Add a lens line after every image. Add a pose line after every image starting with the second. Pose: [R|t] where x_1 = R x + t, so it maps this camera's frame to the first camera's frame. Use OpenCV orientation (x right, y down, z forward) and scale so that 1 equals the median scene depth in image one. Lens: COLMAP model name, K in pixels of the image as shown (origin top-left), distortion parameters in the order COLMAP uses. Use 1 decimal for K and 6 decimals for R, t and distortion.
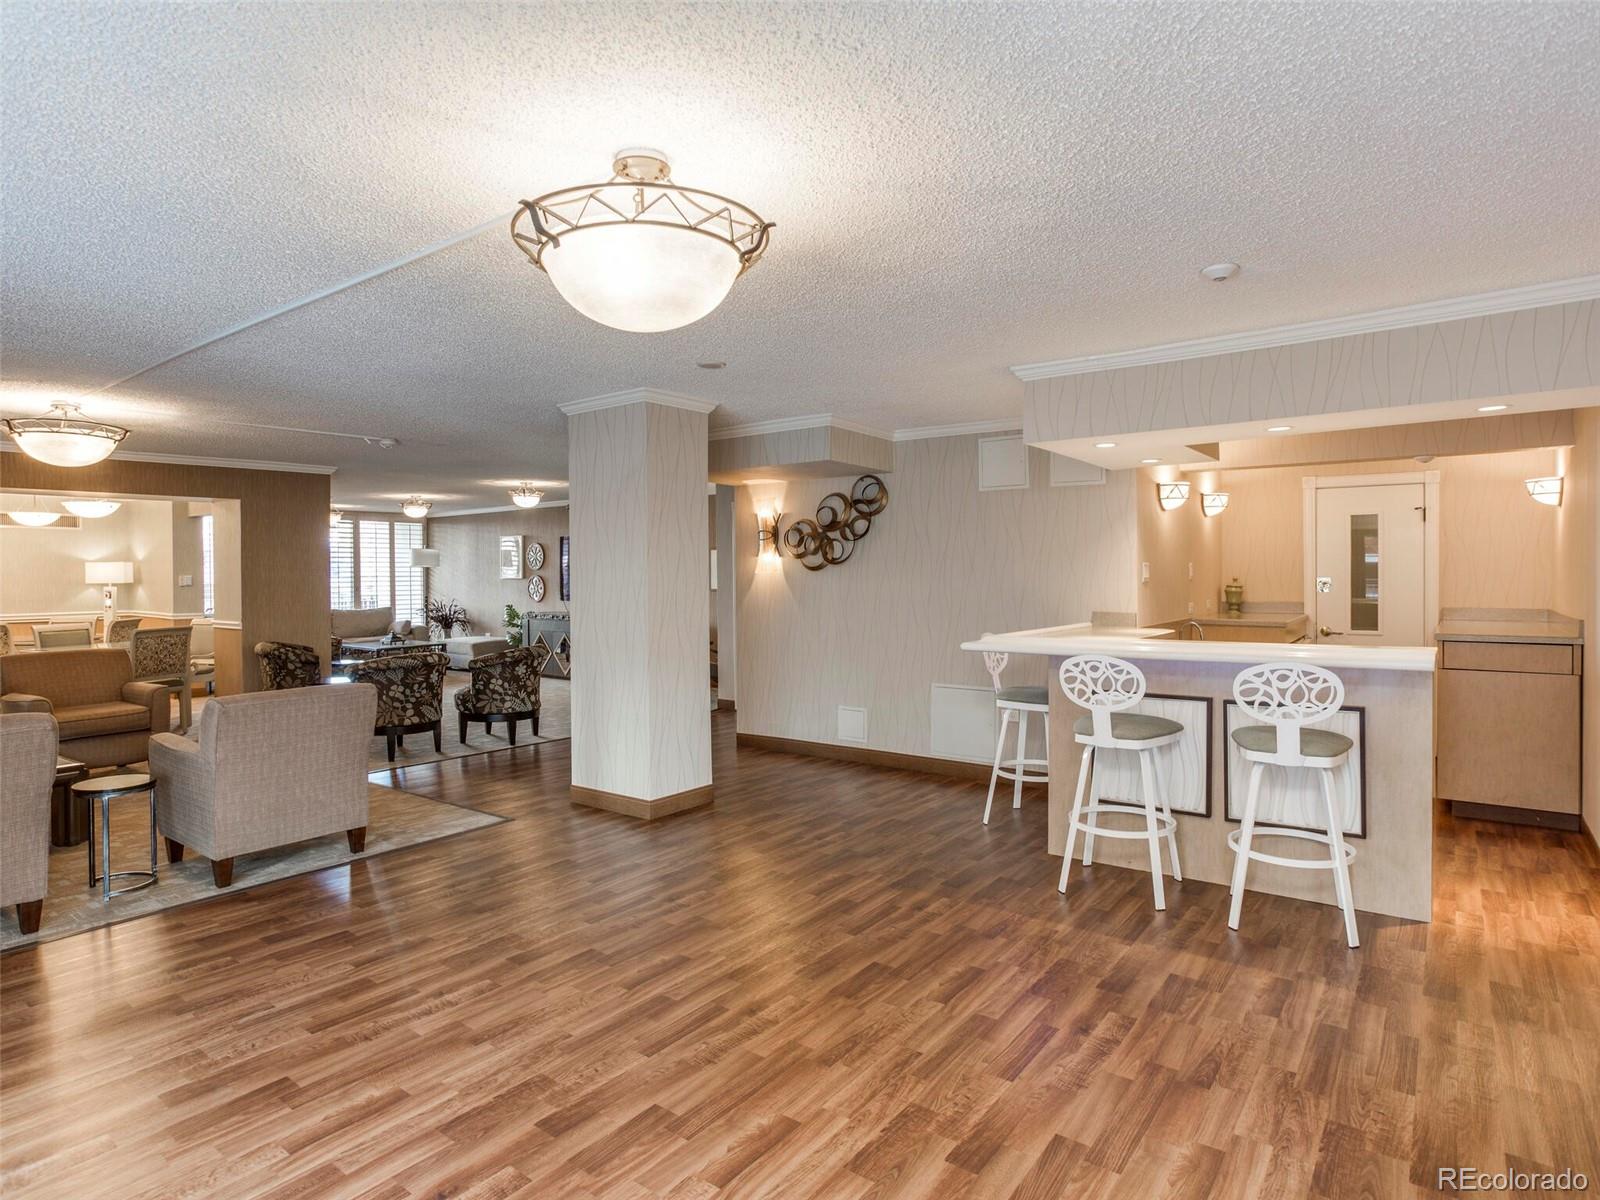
lens RADIAL K [[917.4, 0, 800.0], [0, 917.4, 600.0], [0, 0, 1]] dist [-0.049652, 0.030414]
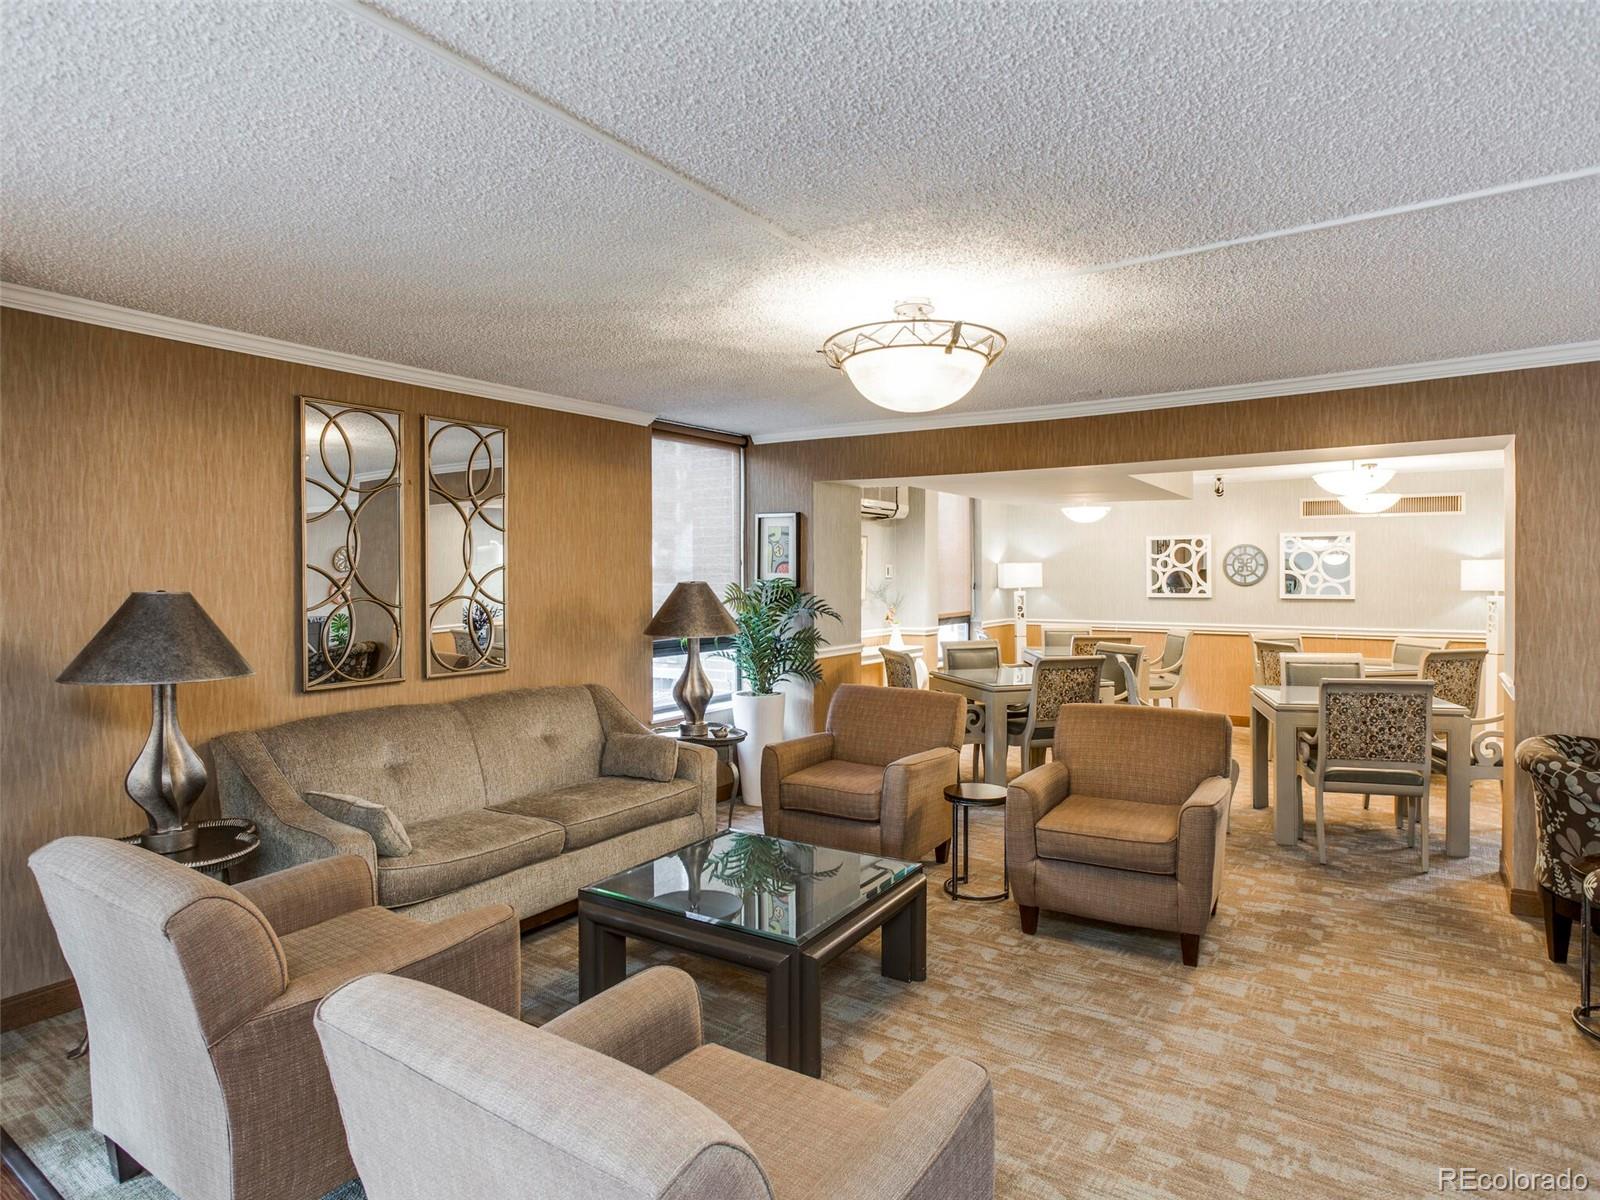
lens RADIAL K [[917.4, 0, 800.0], [0, 917.4, 600.0], [0, 0, 1]] dist [-0.049652, 0.030414]
pose [[0.051597, 0.033525, -0.998105, -0.162108], [-0.023148, 0.999208, 0.032366, -0.029234], [0.998400, 0.021434, 0.052332, 0.610482]]
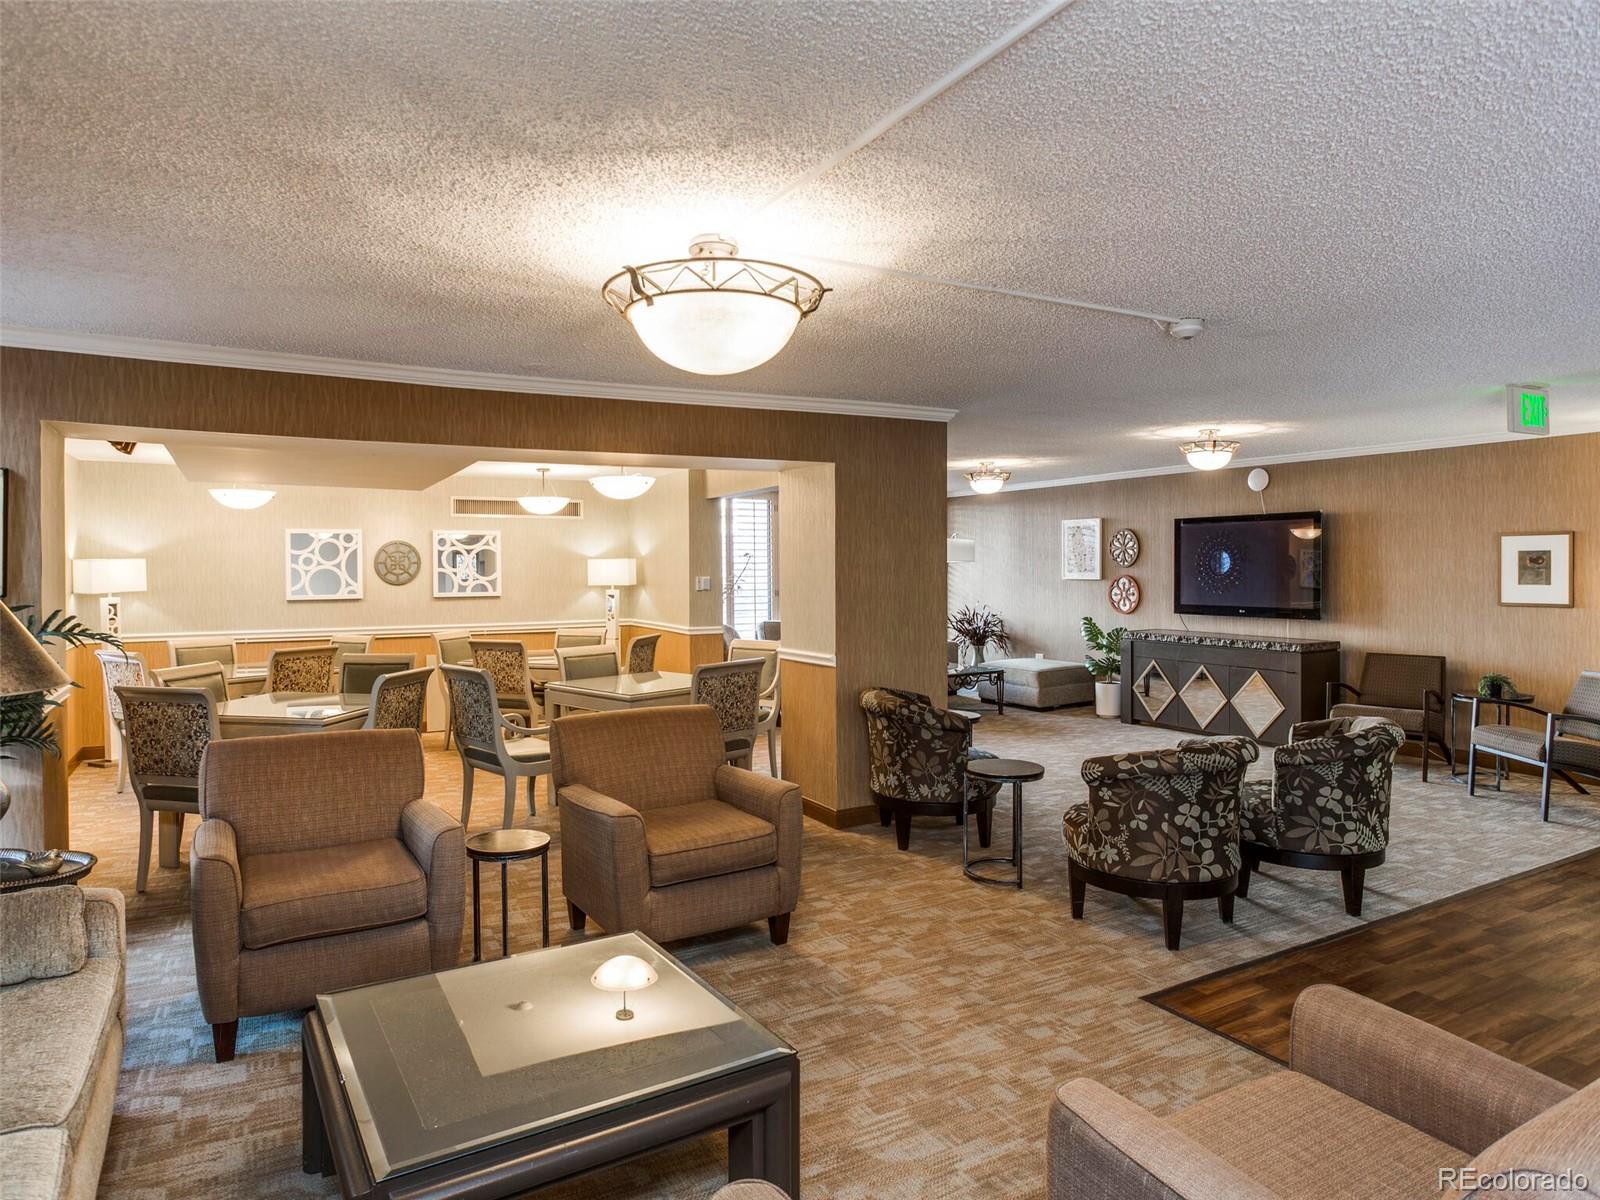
lens RADIAL K [[966.3, 0, 783.1], [0, 966.3, 592.4], [0, 0, 1]] dist [-0.038264, 0.000600]
pose [[0.918807, 0.010090, -0.394579, -0.397238], [-0.009984, 0.999947, 0.002322, -0.021756], [0.394582, 0.001806, 0.918859, 0.372849]]
